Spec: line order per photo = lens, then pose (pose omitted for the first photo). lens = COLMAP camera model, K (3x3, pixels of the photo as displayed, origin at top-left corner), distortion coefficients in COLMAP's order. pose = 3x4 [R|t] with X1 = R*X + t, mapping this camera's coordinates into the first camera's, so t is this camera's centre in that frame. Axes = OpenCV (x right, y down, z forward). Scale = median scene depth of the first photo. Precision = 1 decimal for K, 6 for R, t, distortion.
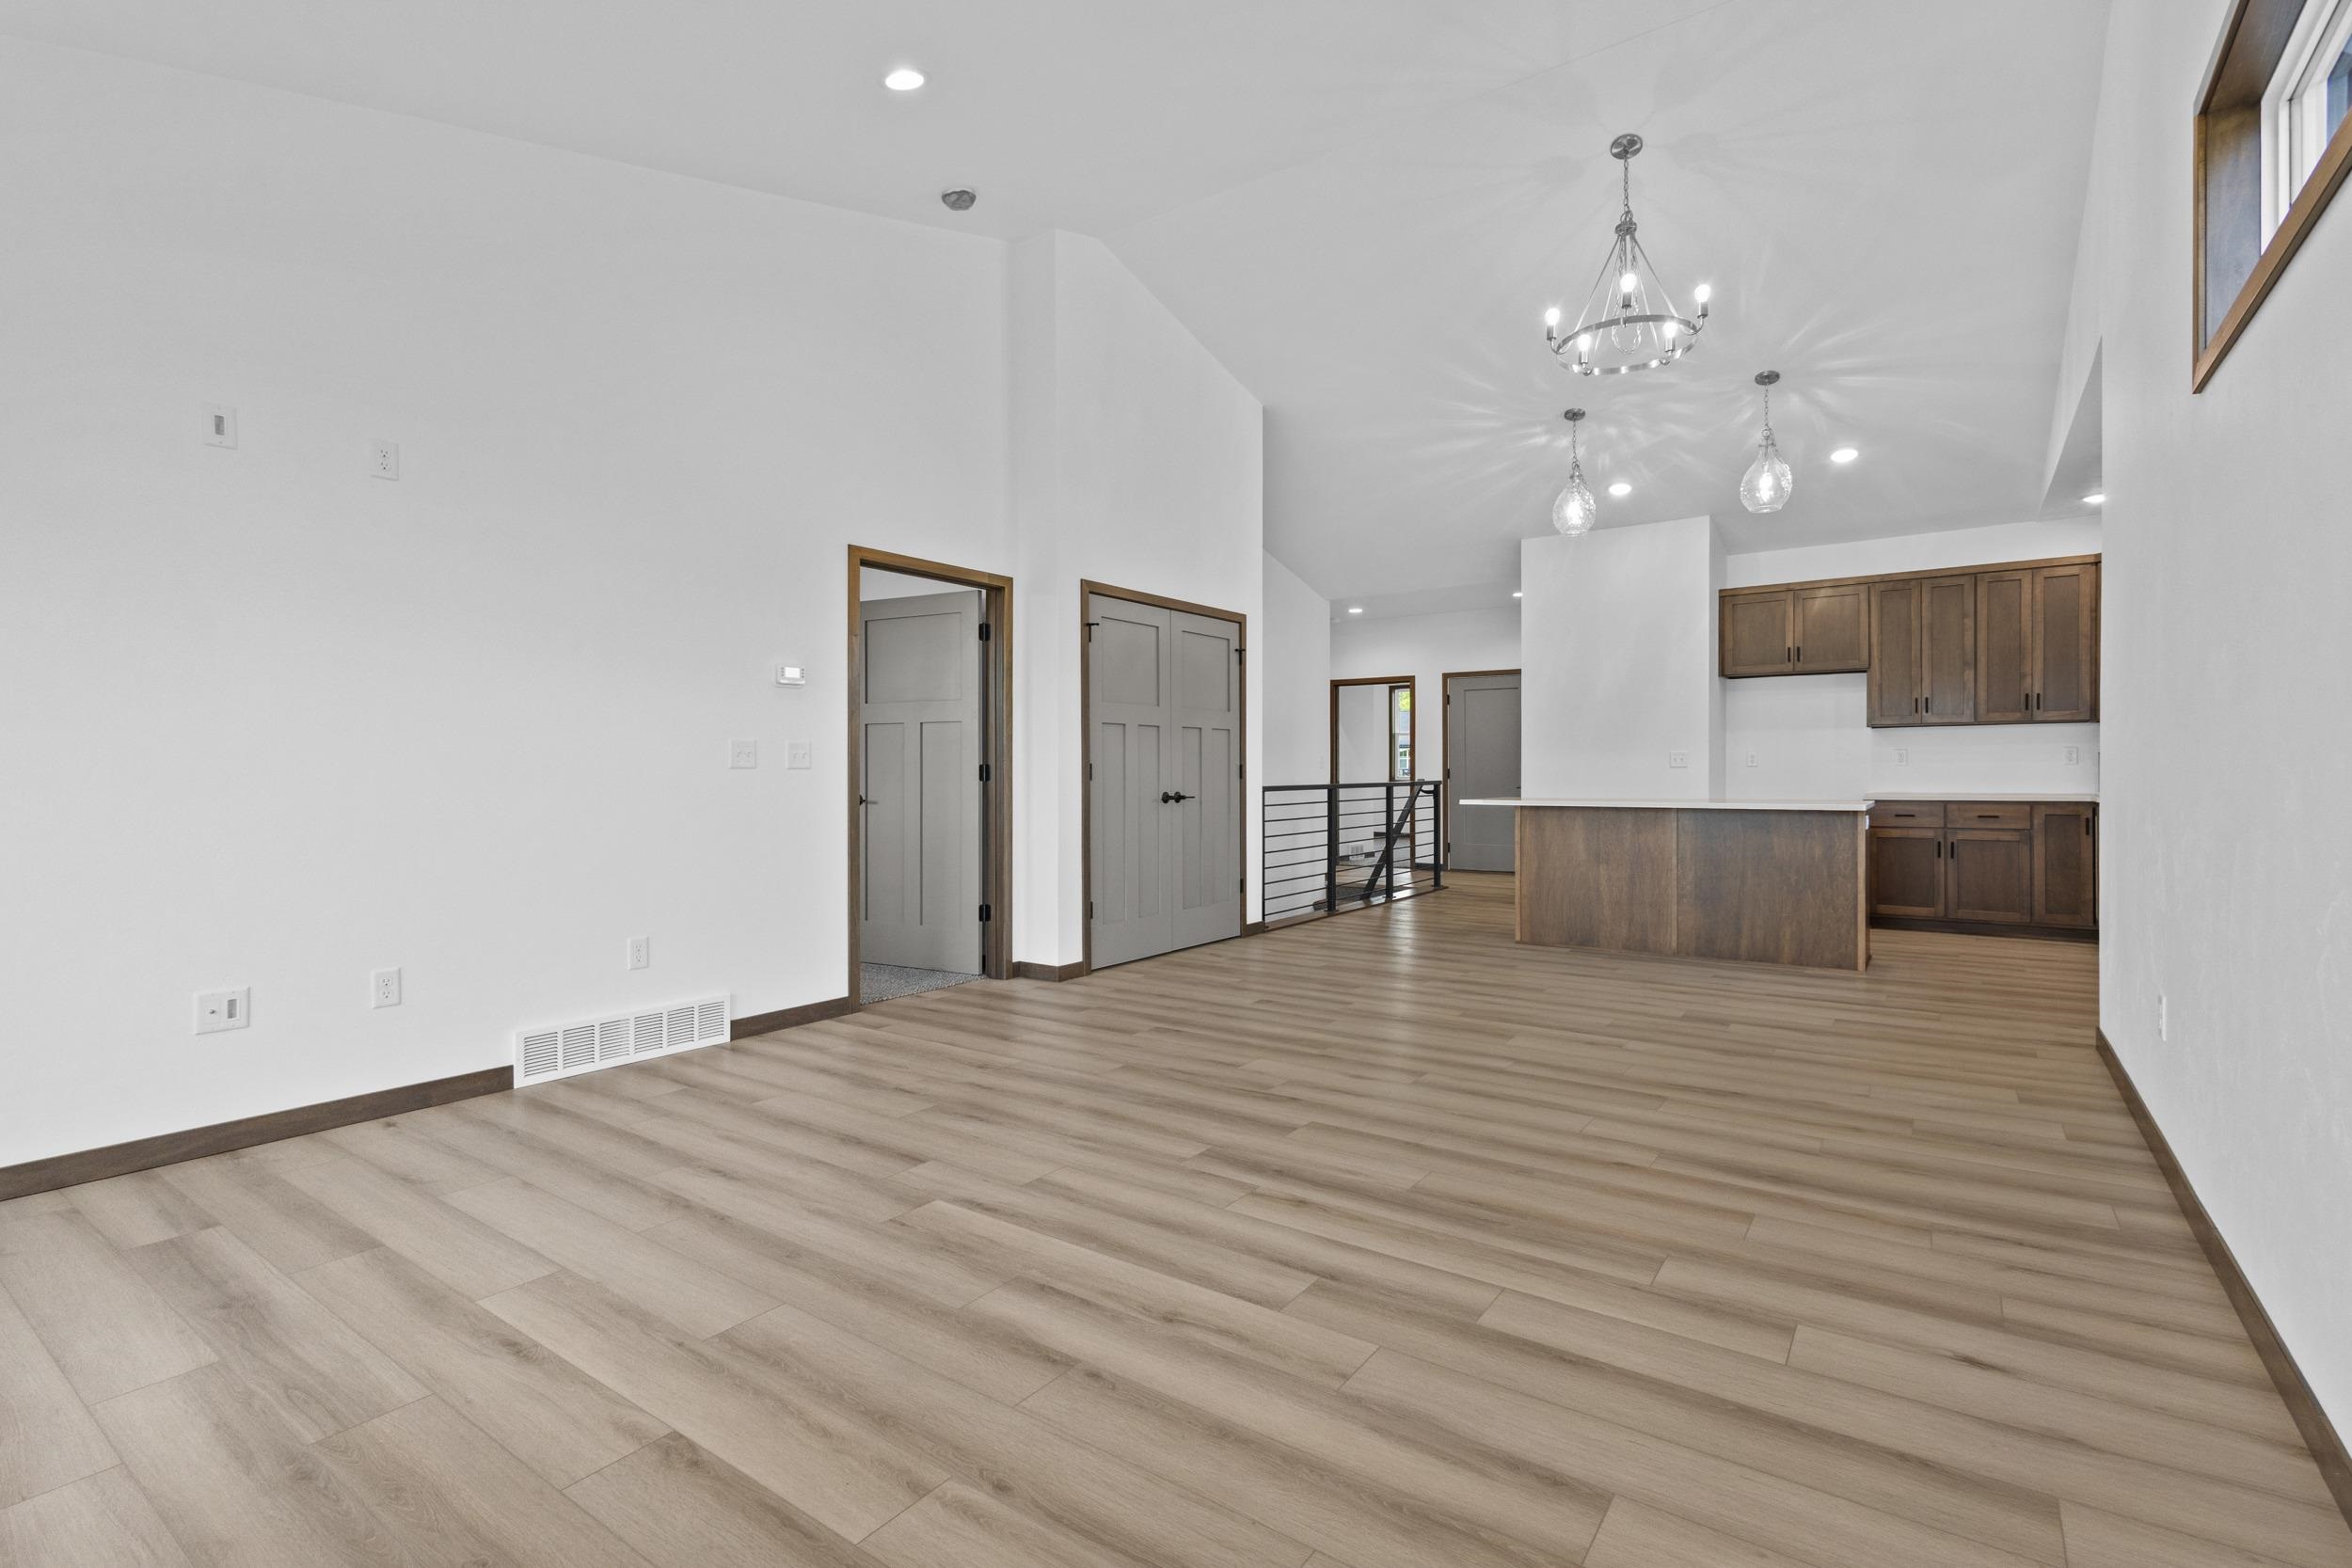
lens RADIAL K [[1079.9, 0, 1171.6], [0, 1079.9, 781.3], [0, 0, 1]] dist [0.011828, -0.004697]
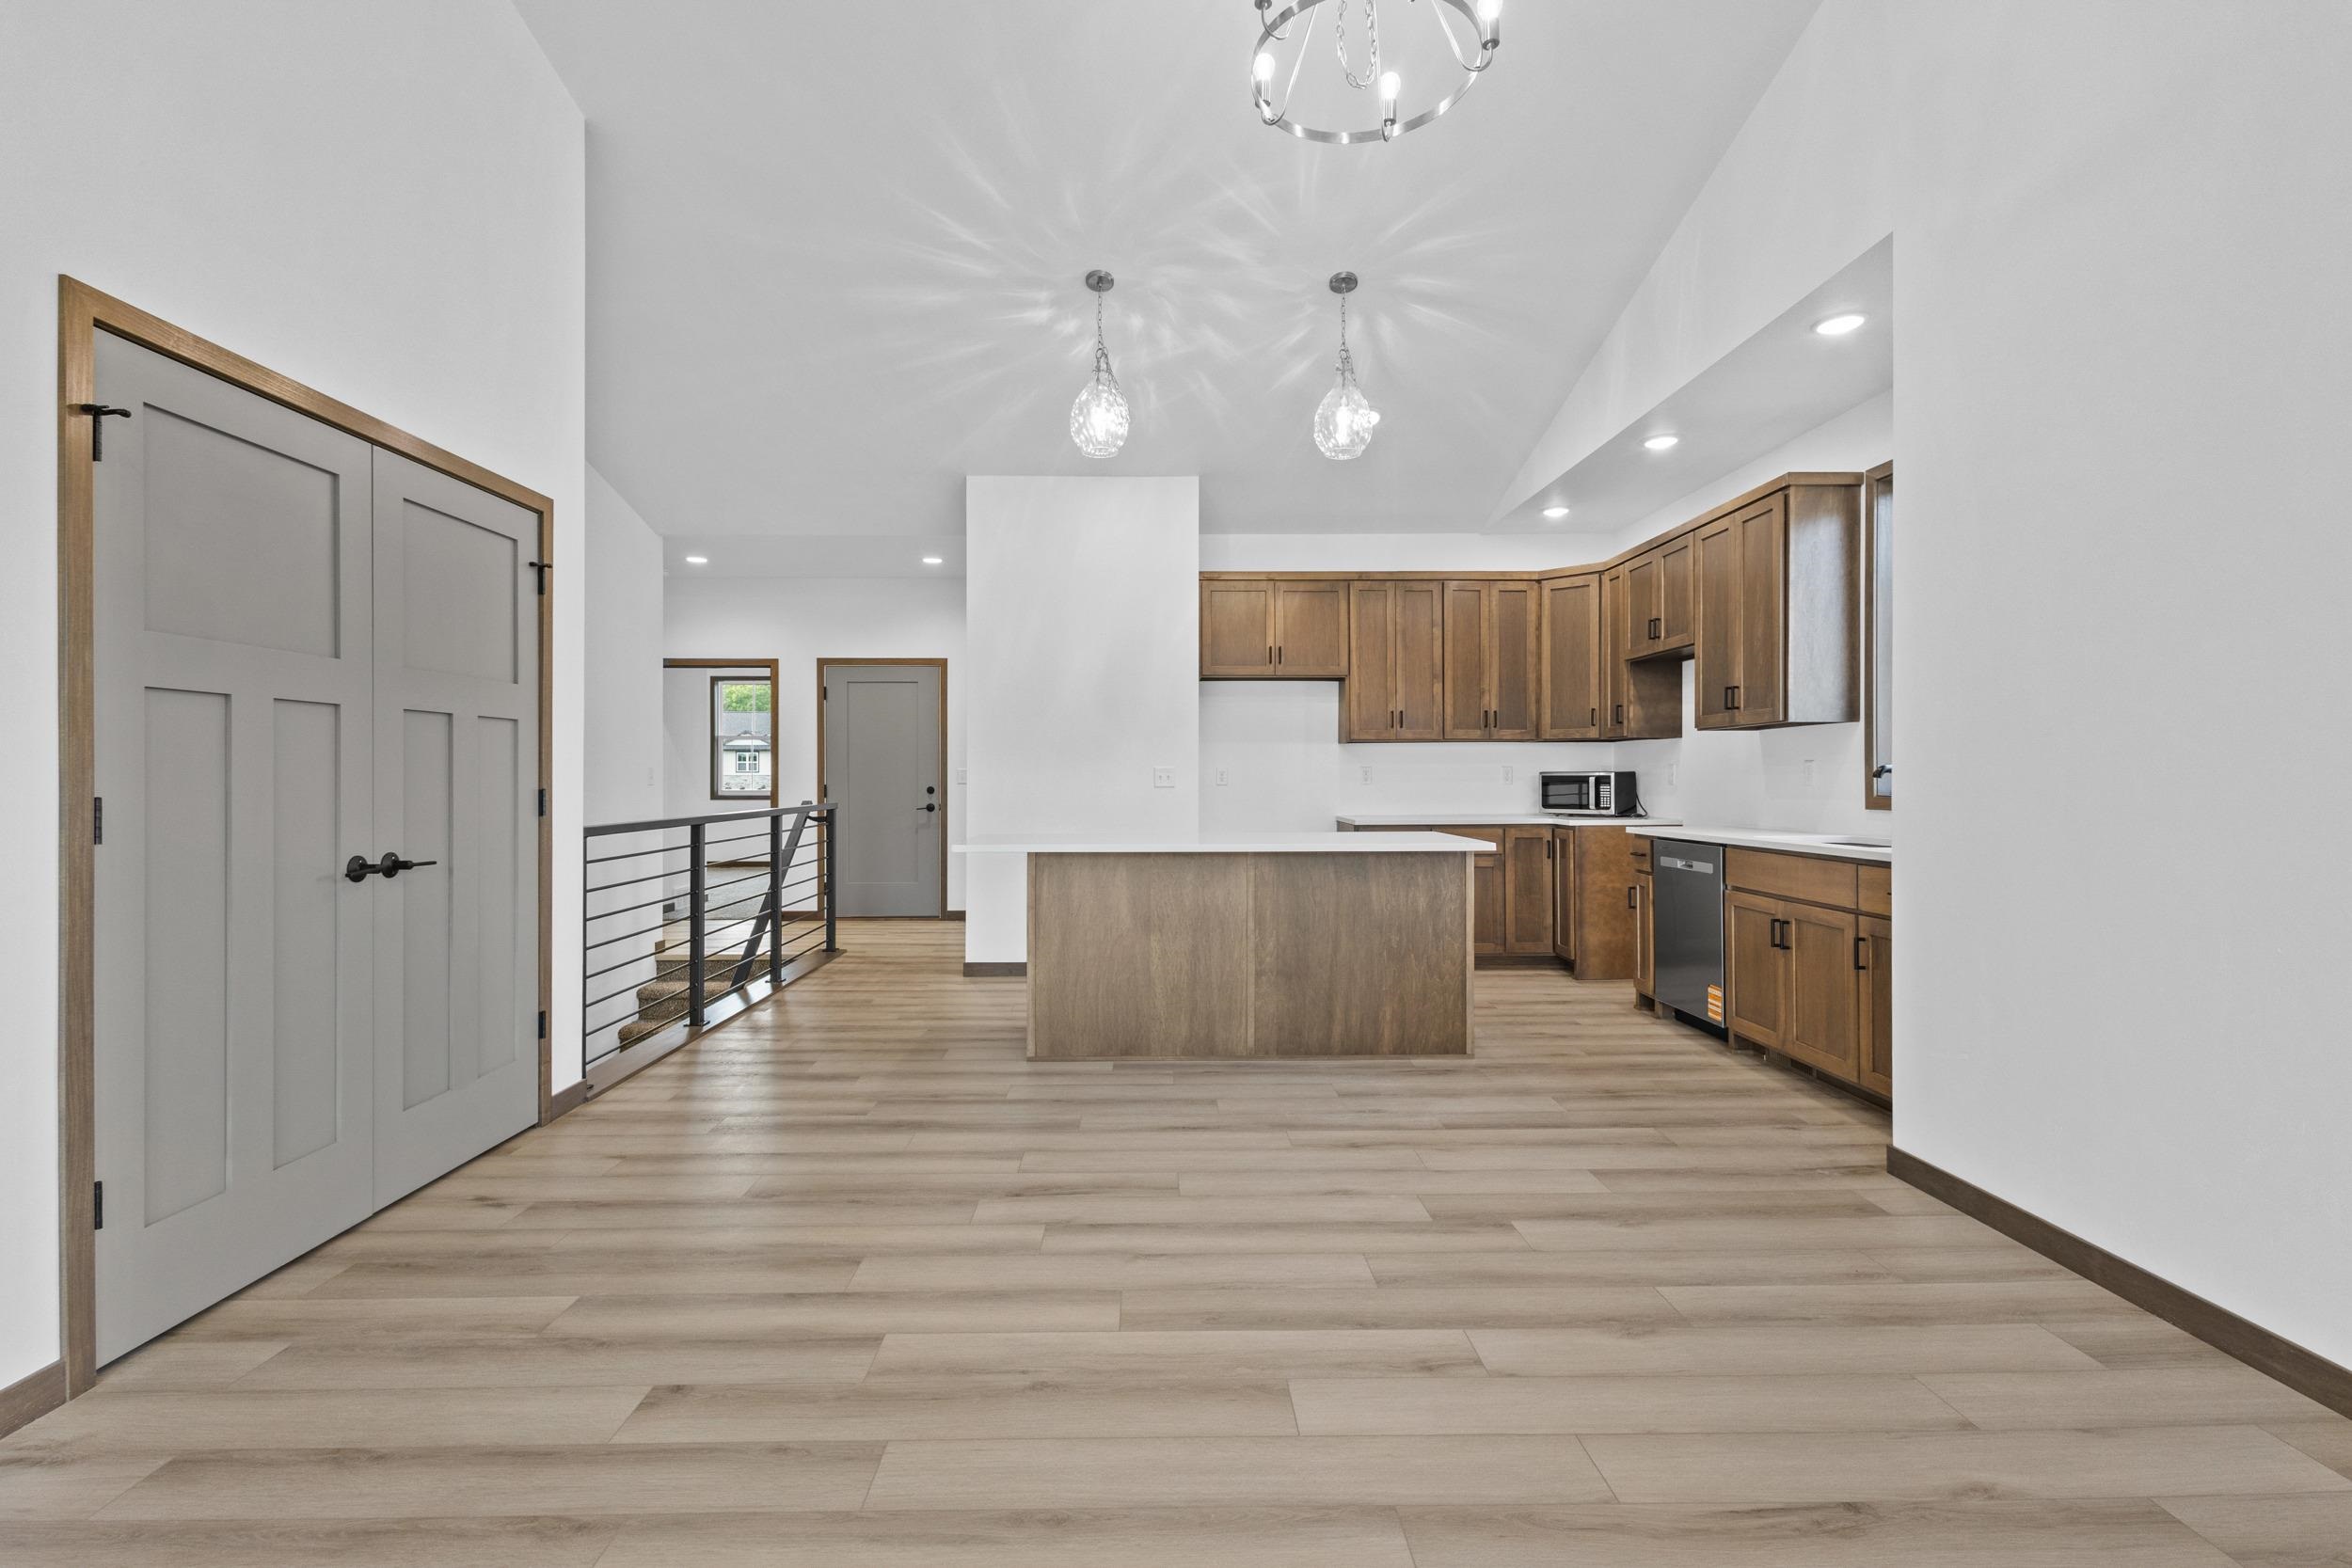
lens RADIAL K [[1079.9, 0, 1167.8], [0, 1079.9, 776.1], [0, 0, 1]] dist [0.011828, -0.004697]
pose [[0.804399, 0.002161, 0.594086, -0.002980], [0.004368, 0.999945, -0.009552, -0.018468], [-0.594074, 0.010278, 0.804345, 0.488208]]
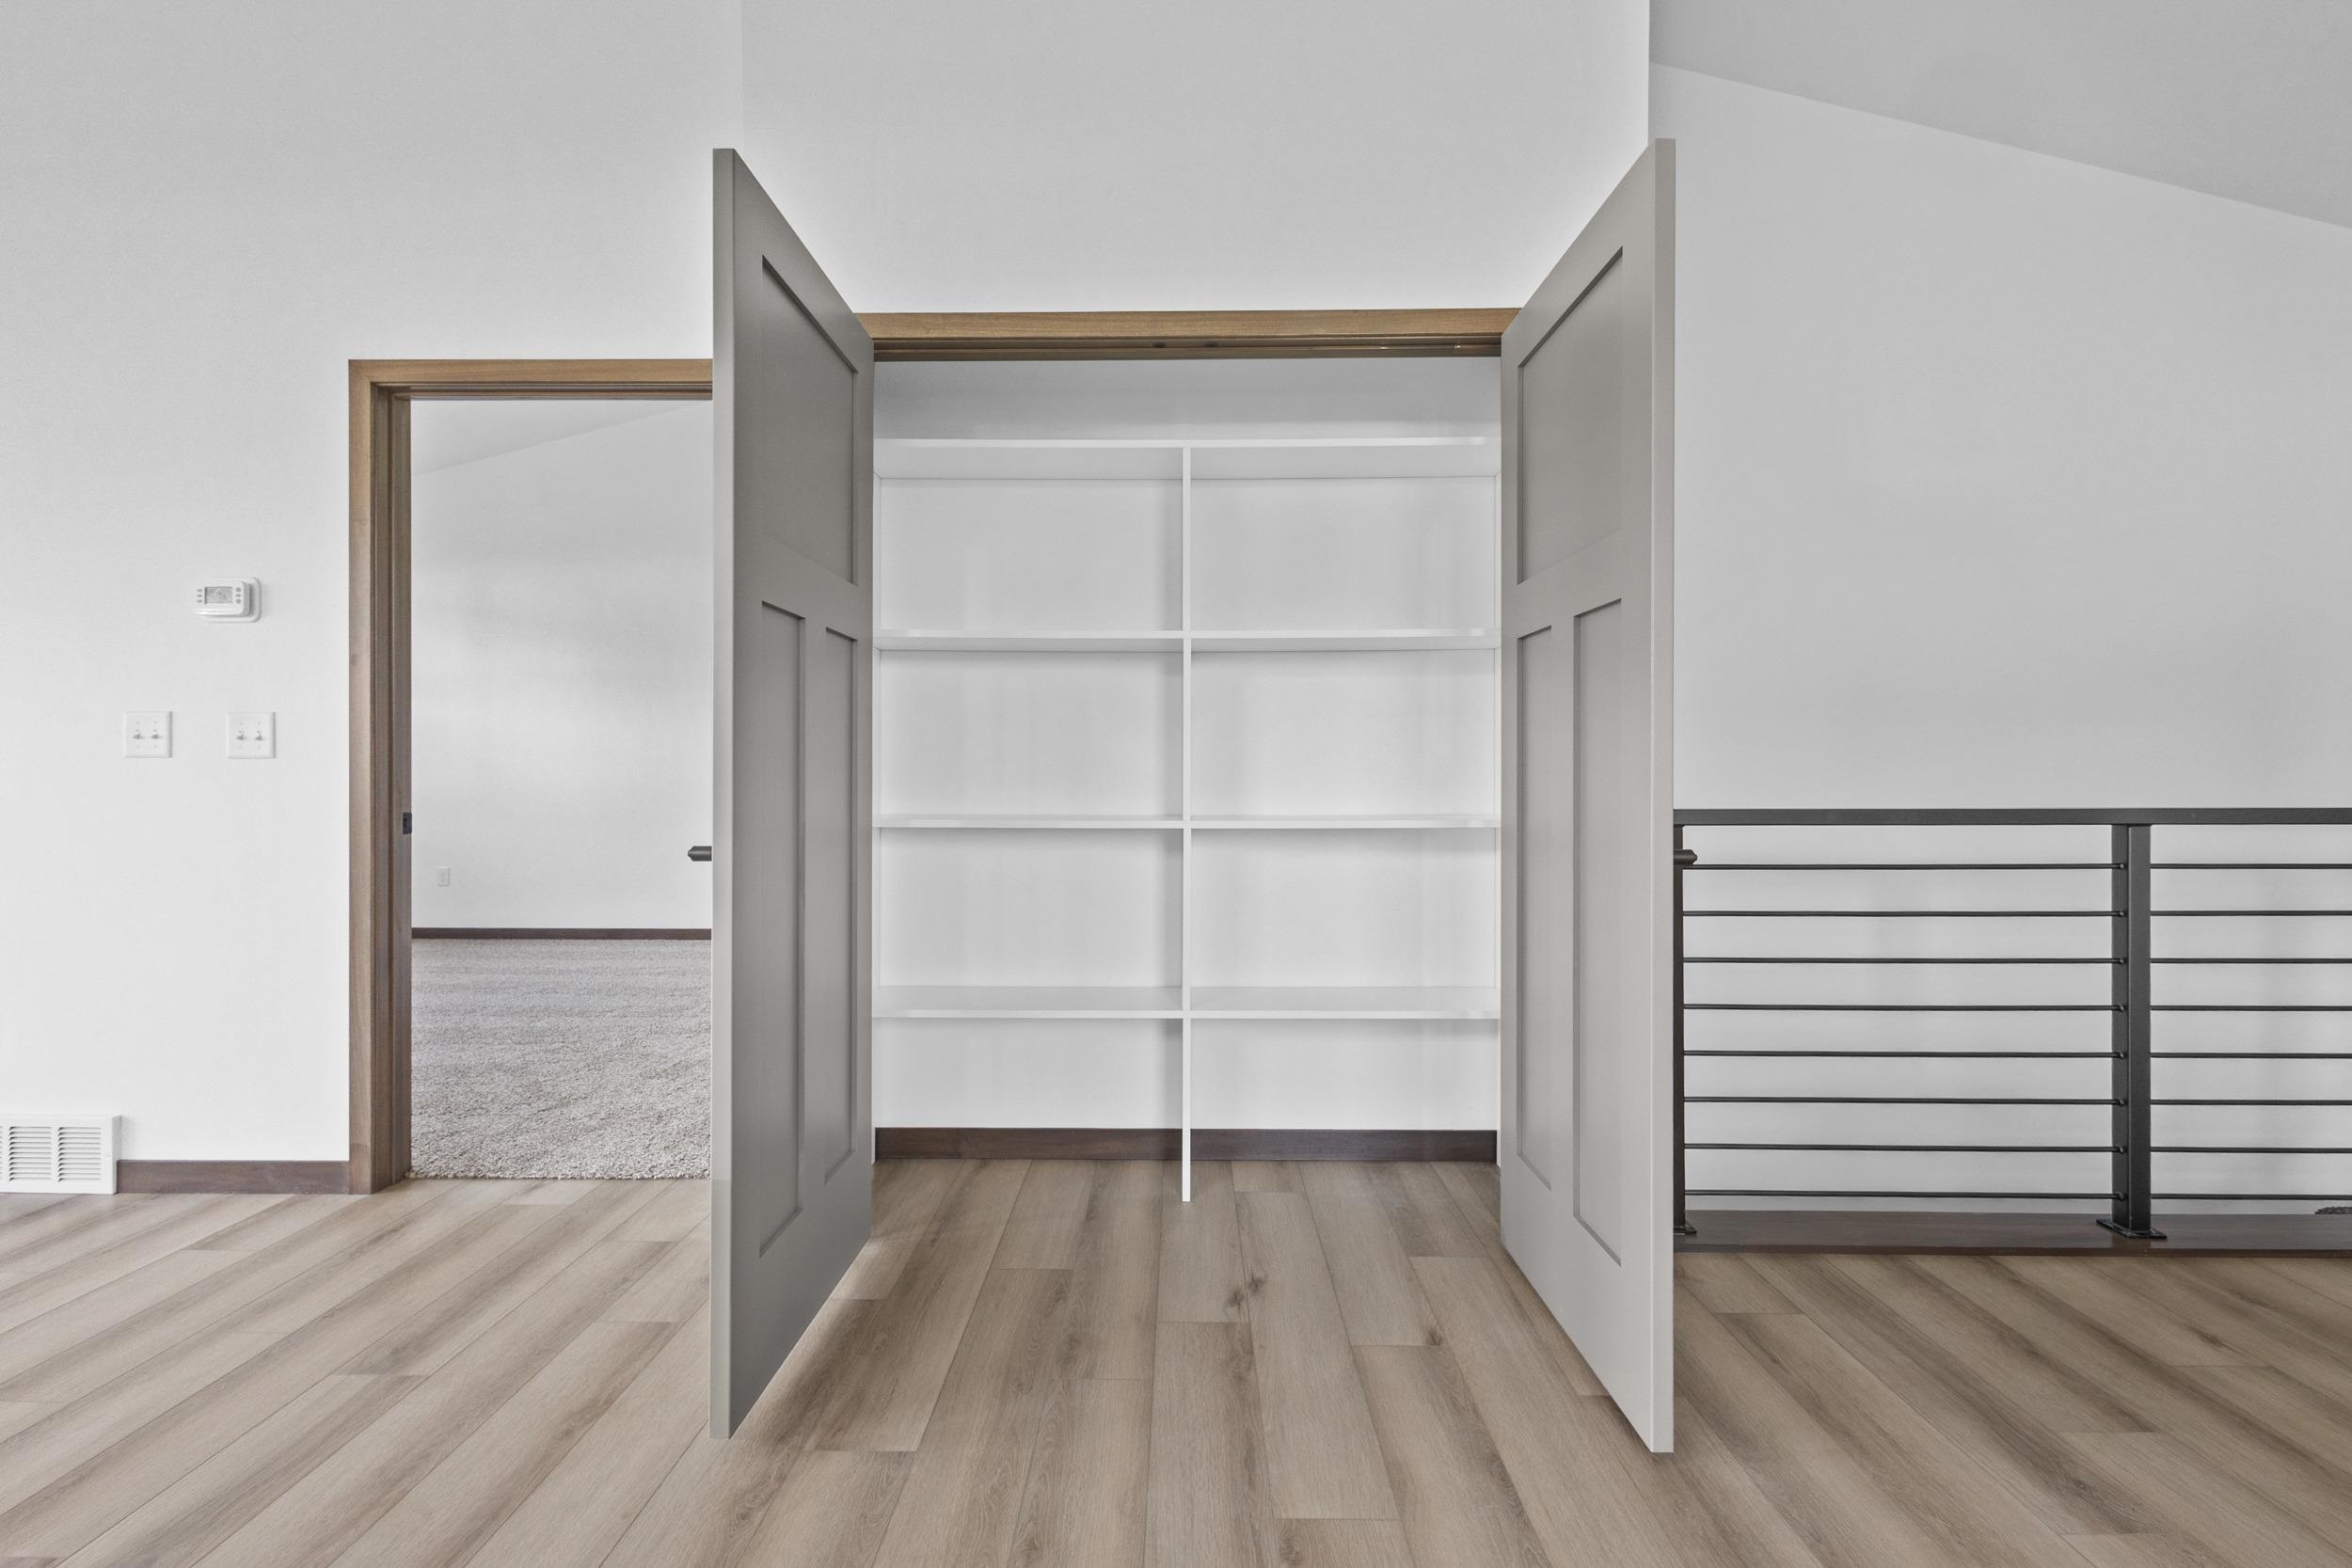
lens RADIAL K [[1079.9, 0, 1175.8], [0, 1079.9, 765.8], [0, 0, 1]] dist [0.011828, -0.004697]
pose [[0.547650, 0.006769, -0.836680, 0.353649], [-0.002193, 0.999975, 0.006655, -0.014689], [0.836704, -0.001809, 0.547652, 0.859009]]
